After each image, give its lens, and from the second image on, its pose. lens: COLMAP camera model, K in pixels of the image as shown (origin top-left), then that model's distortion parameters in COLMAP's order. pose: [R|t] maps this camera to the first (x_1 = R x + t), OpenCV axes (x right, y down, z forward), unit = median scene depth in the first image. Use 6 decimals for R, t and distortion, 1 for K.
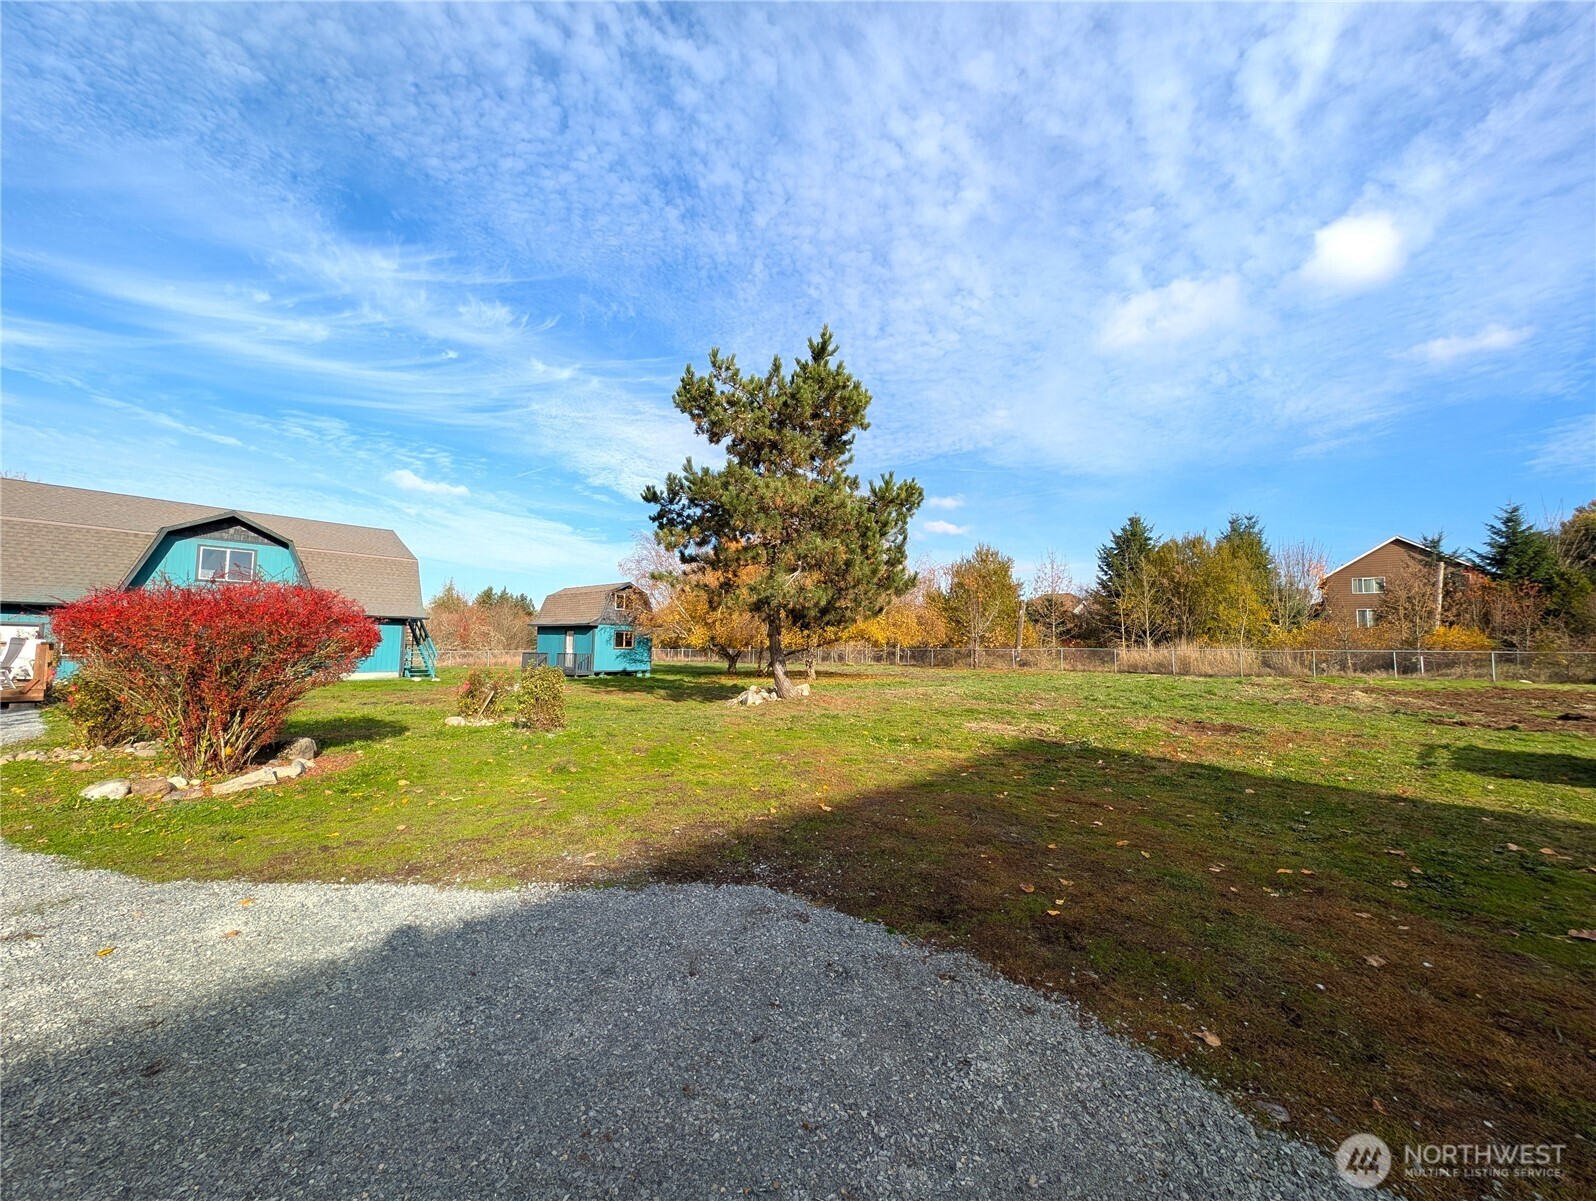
lens RADIAL K [[601.2, 0, 788.6], [0, 601.2, 605.6], [0, 0, 1]] dist [0.006255, -0.002603]
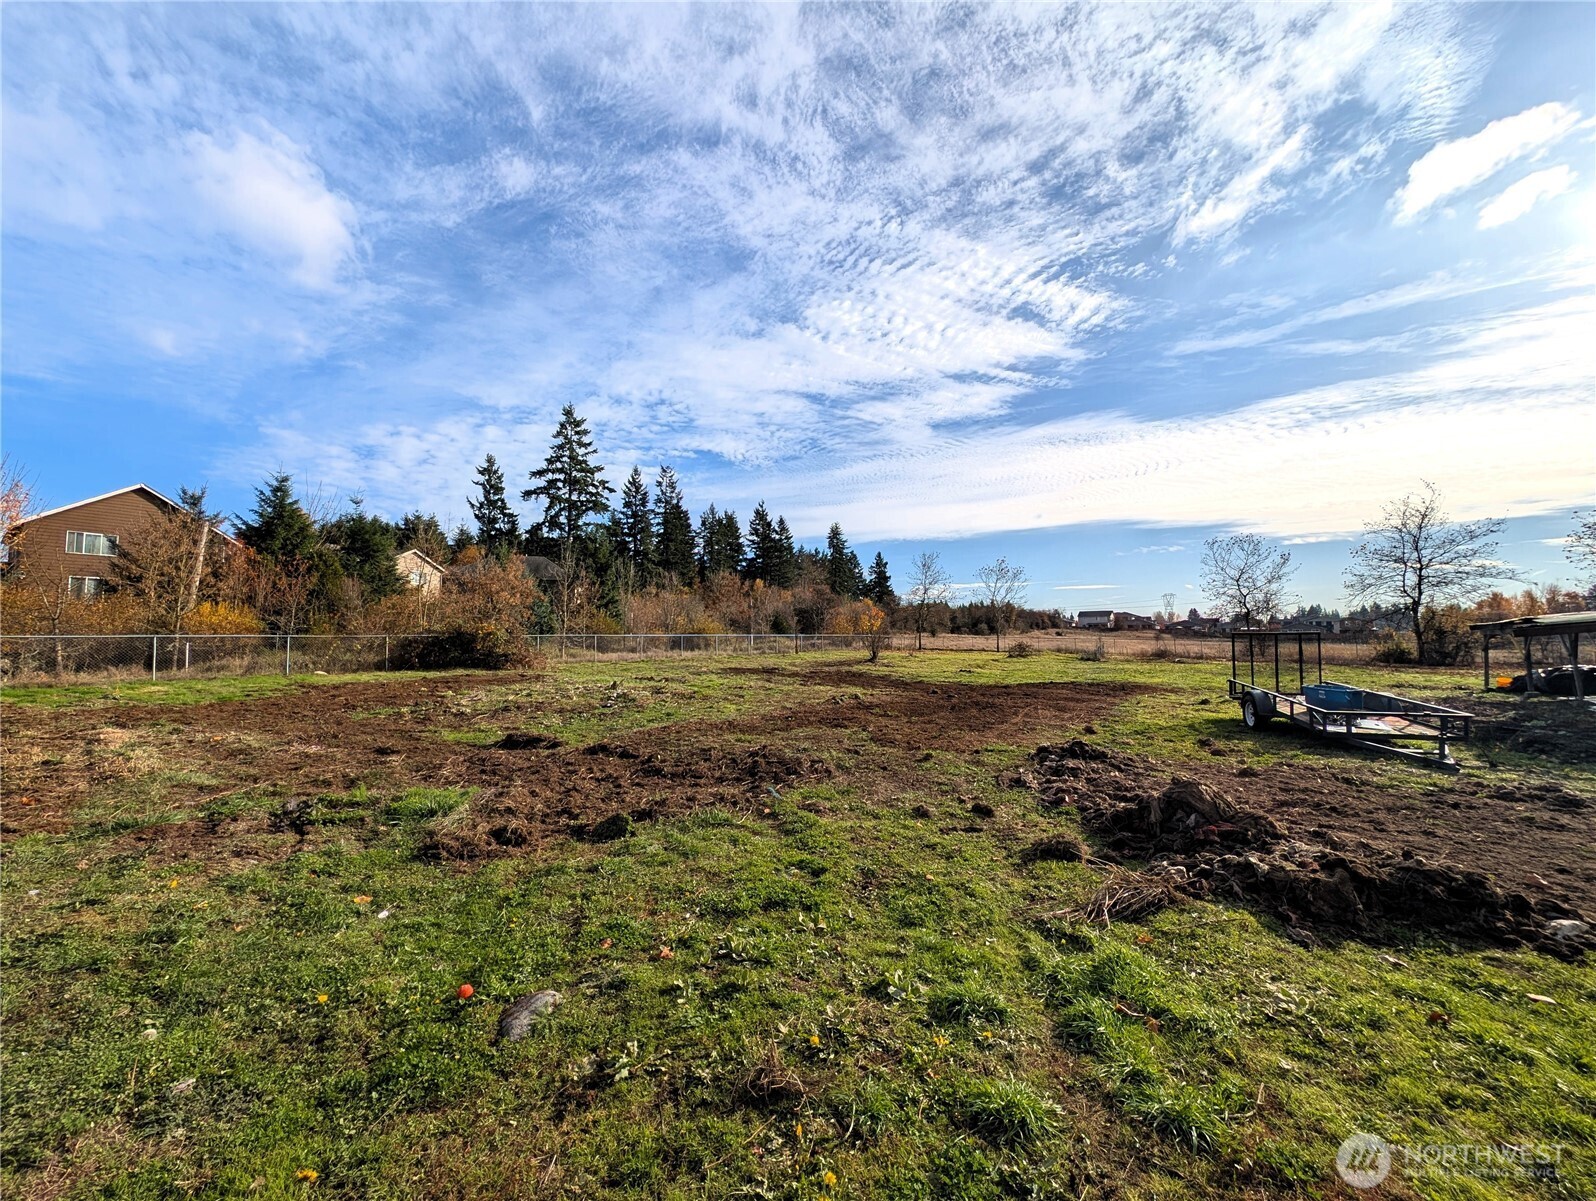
lens RADIAL K [[601.2, 0, 793.2], [0, 601.2, 603.6], [0, 0, 1]] dist [0.006255, -0.002603]
pose [[-0.078939, 0.041051, 0.996034, 0.244598], [-0.067574, 0.996633, -0.046431, 0.018651], [-0.994587, -0.070971, -0.075899, 0.293587]]
